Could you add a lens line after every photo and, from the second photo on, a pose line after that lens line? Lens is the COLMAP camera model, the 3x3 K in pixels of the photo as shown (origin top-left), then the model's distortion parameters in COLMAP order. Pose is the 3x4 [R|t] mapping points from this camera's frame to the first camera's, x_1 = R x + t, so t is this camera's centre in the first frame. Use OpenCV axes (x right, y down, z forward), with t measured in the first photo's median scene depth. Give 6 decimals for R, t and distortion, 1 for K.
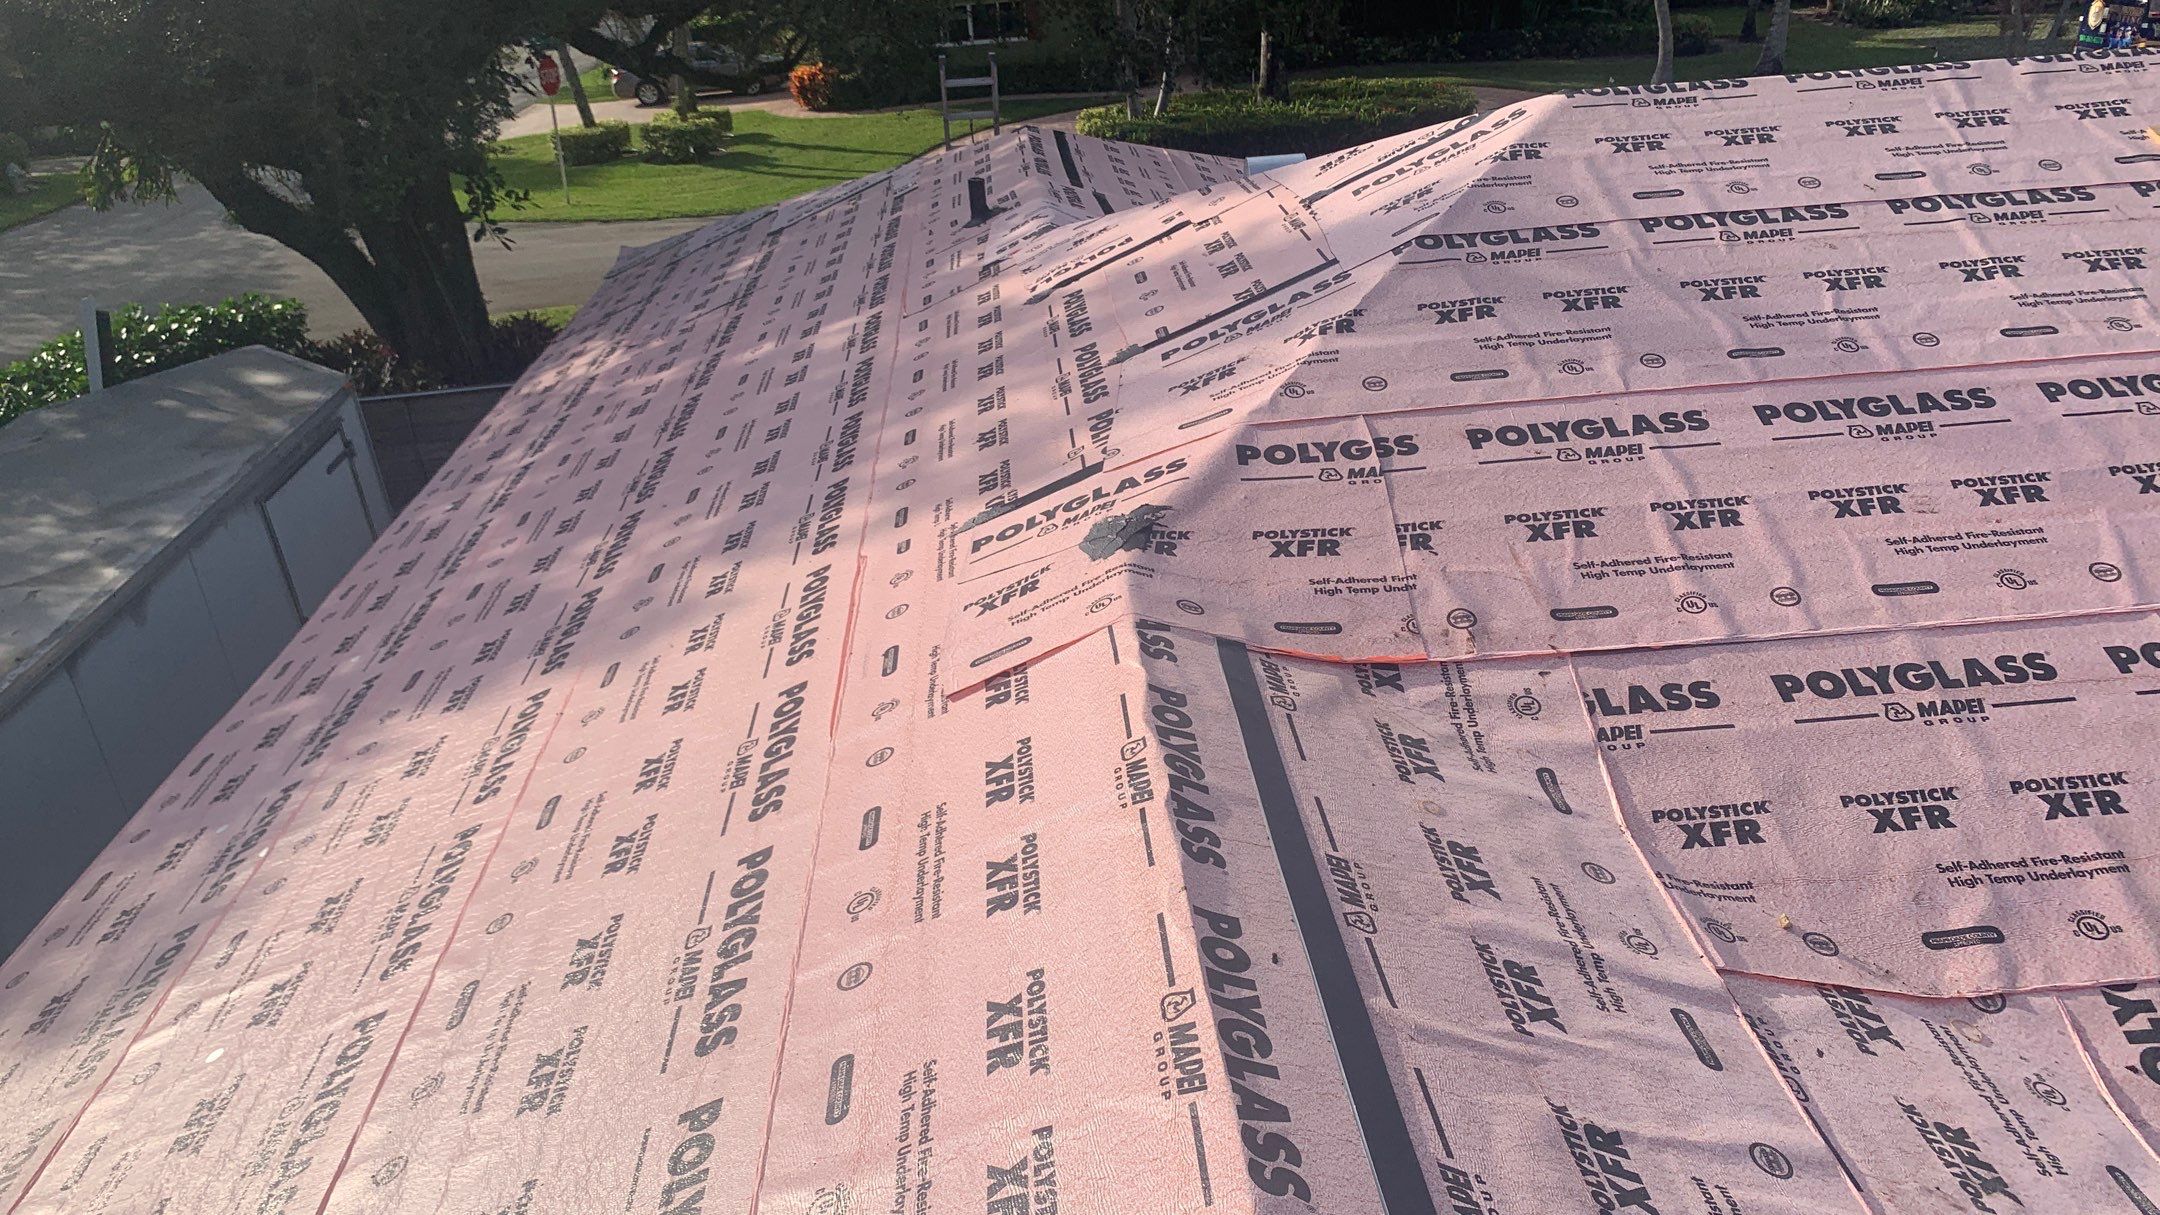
lens RADIAL K [[1606.9, 0, 1080.0], [0, 1606.9, 607.5], [0, 0, 1]] dist [-0.005970, 0.001895]
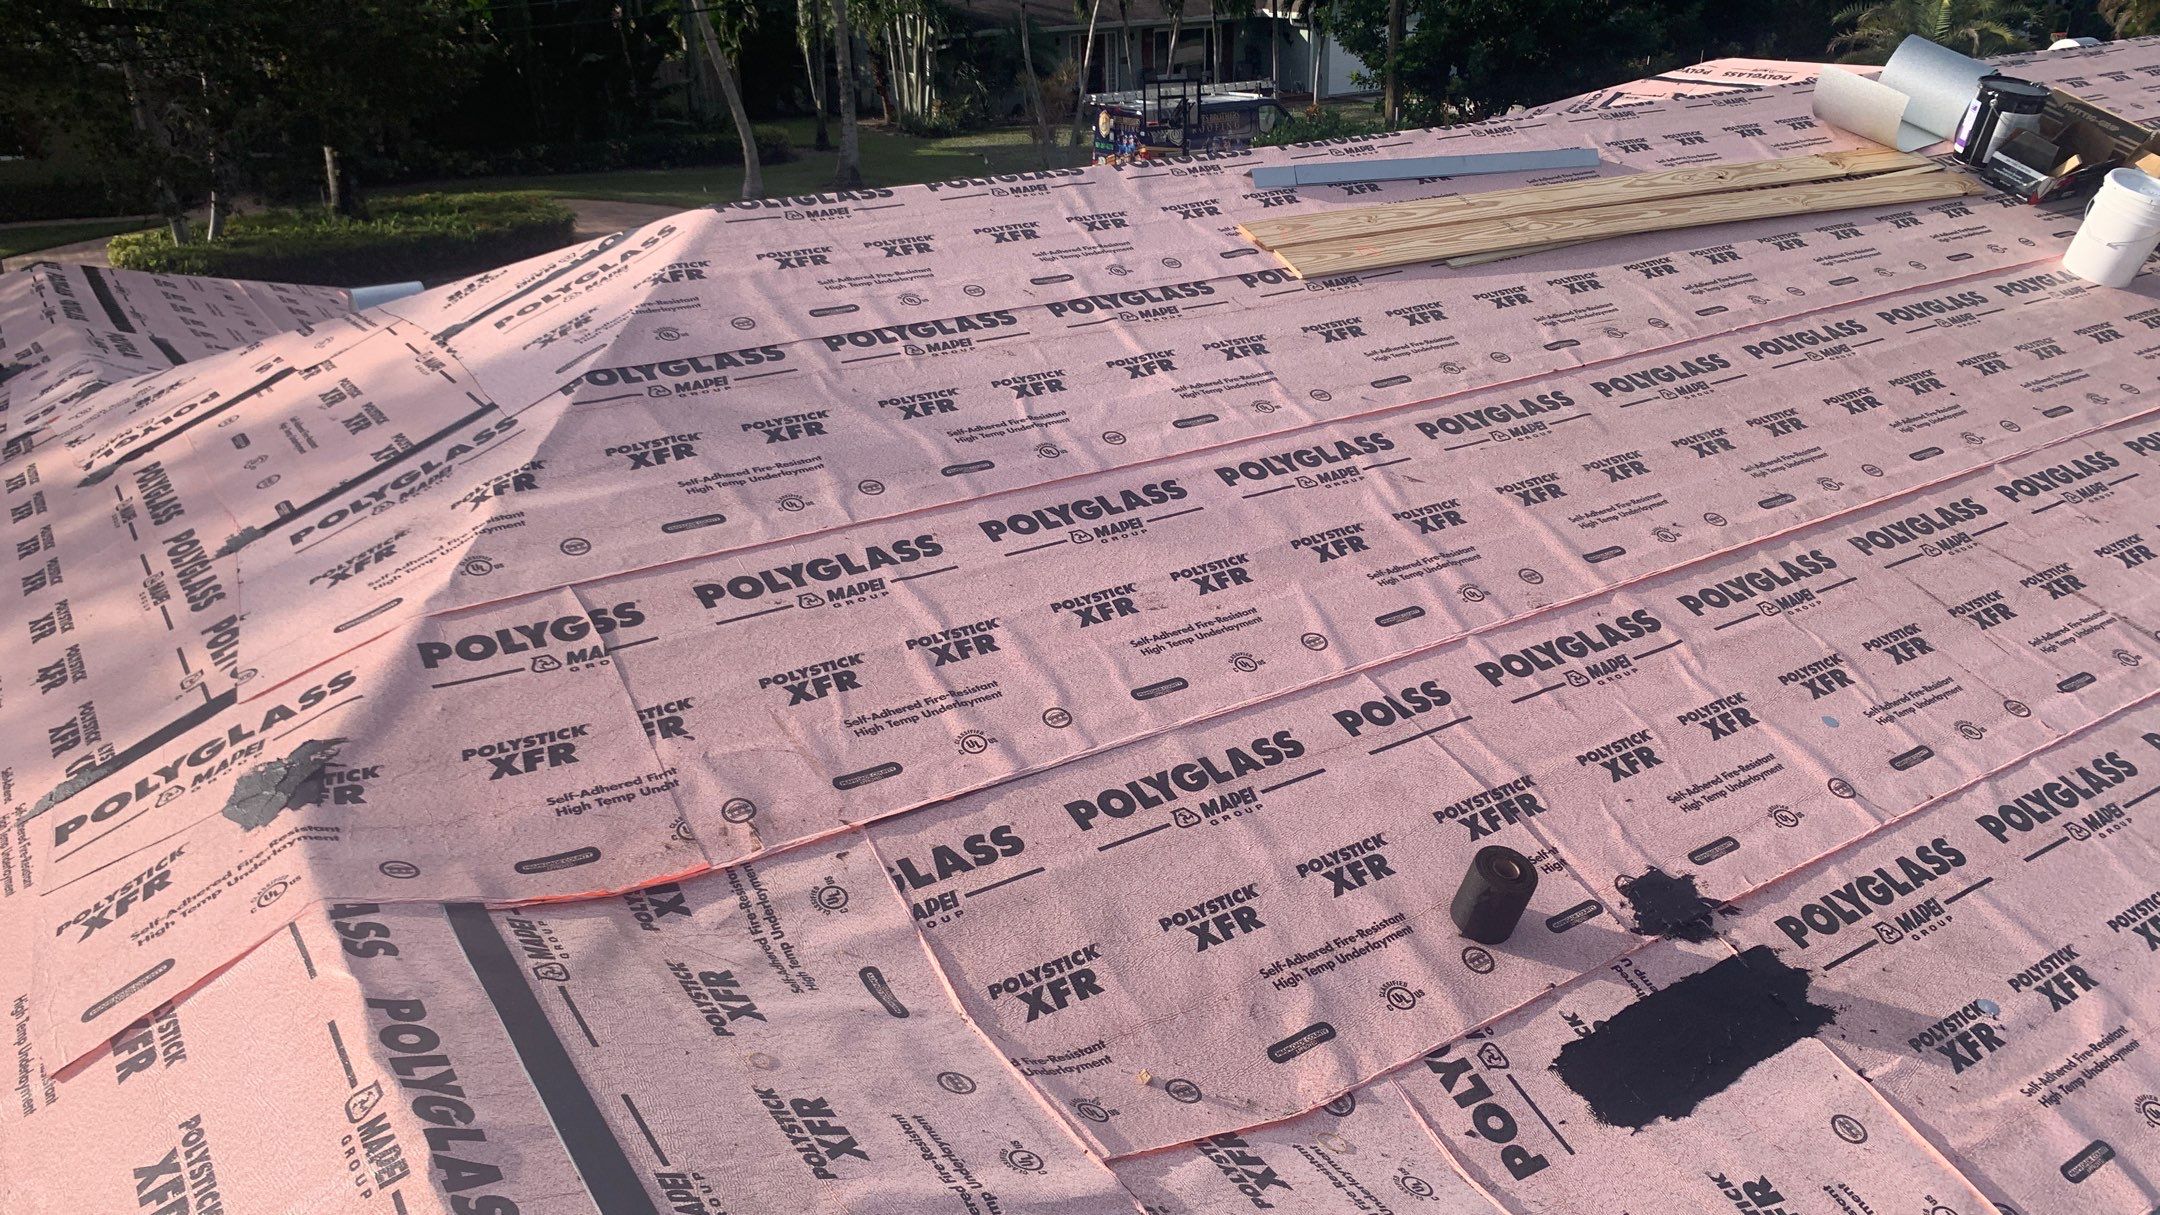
lens RADIAL K [[1612.0, 0, 1080.0], [0, 1612.0, 607.5], [0, 0, 1]] dist [0.077432, -0.081163]
pose [[0.864963, -0.146716, 0.479909, -0.006834], [0.176768, 0.984093, -0.017743, -0.046965], [-0.469672, 0.100180, 0.877139, 0.114890]]
